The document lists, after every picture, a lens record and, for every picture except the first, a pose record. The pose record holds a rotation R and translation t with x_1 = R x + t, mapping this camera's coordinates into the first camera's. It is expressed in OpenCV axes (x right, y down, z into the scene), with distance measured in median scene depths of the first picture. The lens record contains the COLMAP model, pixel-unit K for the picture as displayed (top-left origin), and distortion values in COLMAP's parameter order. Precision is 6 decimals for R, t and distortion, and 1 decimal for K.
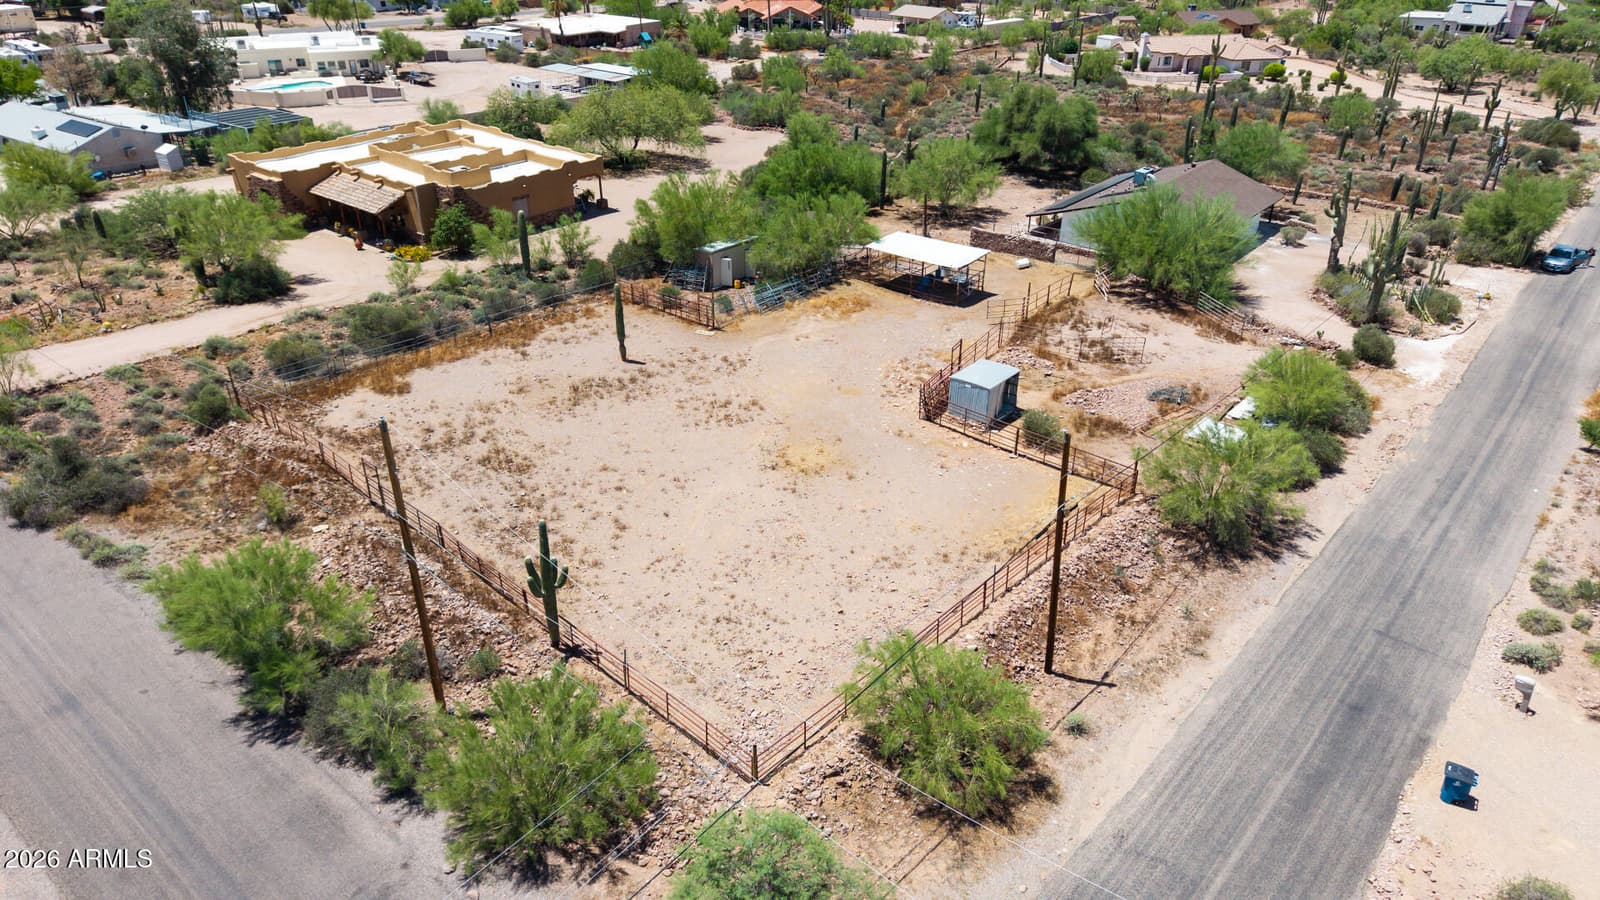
lens RADIAL K [[1061.9, 0, 800.0], [0, 1061.9, 450.0], [0, 0, 1]] dist [0.076074, -0.108986]
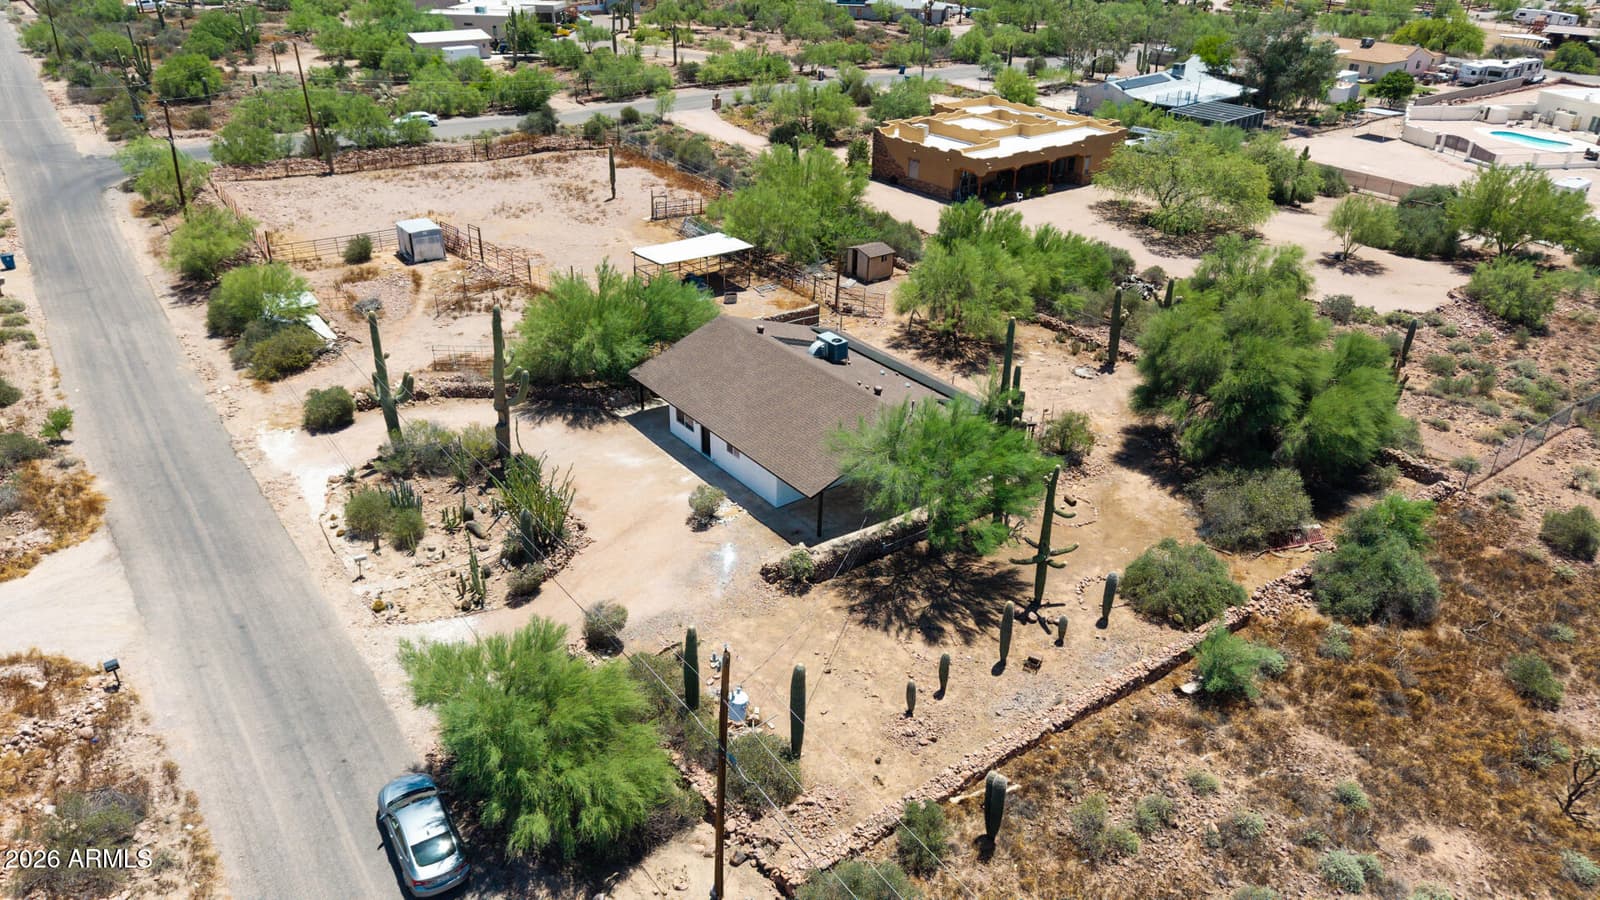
lens RADIAL K [[1077.4, 0, 799.7], [0, 1077.4, 430.3], [0, 0, 1]] dist [0.039965, -0.040660]
pose [[-0.232911, 0.435157, -0.869707, 1.193306], [-0.476046, 0.728814, 0.492148, -0.689031], [0.848017, 0.528648, 0.037405, 1.261957]]
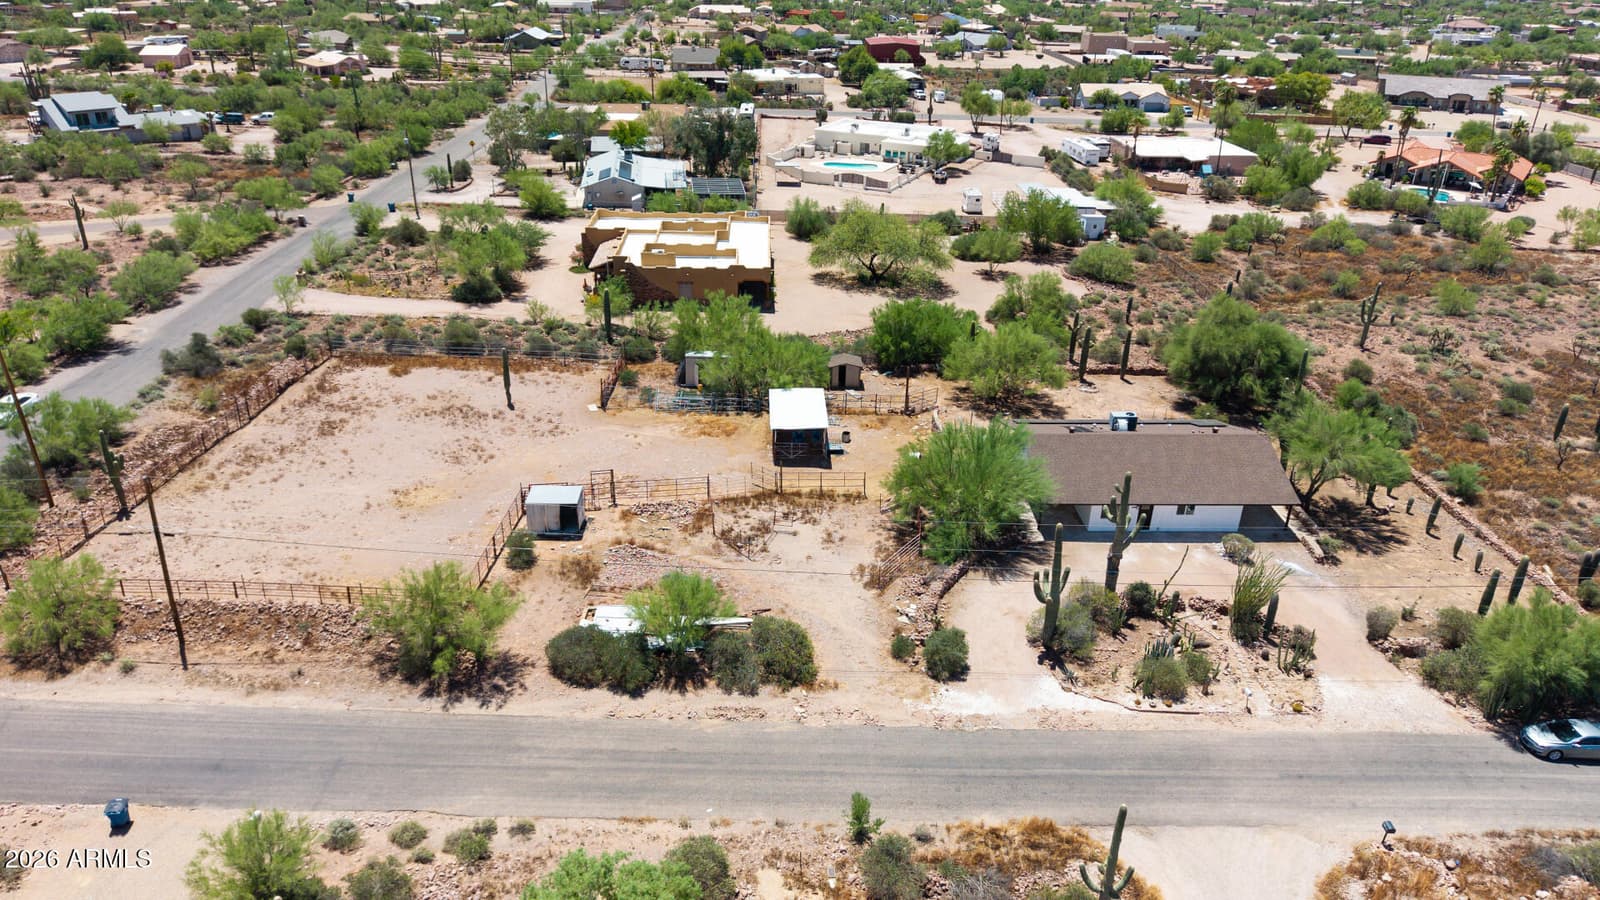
lens RADIAL K [[1061.9, 0, 800.0], [0, 1061.9, 450.0], [0, 0, 1]] dist [0.076074, -0.108986]
pose [[0.657189, 0.334558, -0.675407, 0.959581], [-0.371212, 0.923544, 0.096272, -0.280505], [0.655976, 0.187451, 0.731134, 0.237682]]
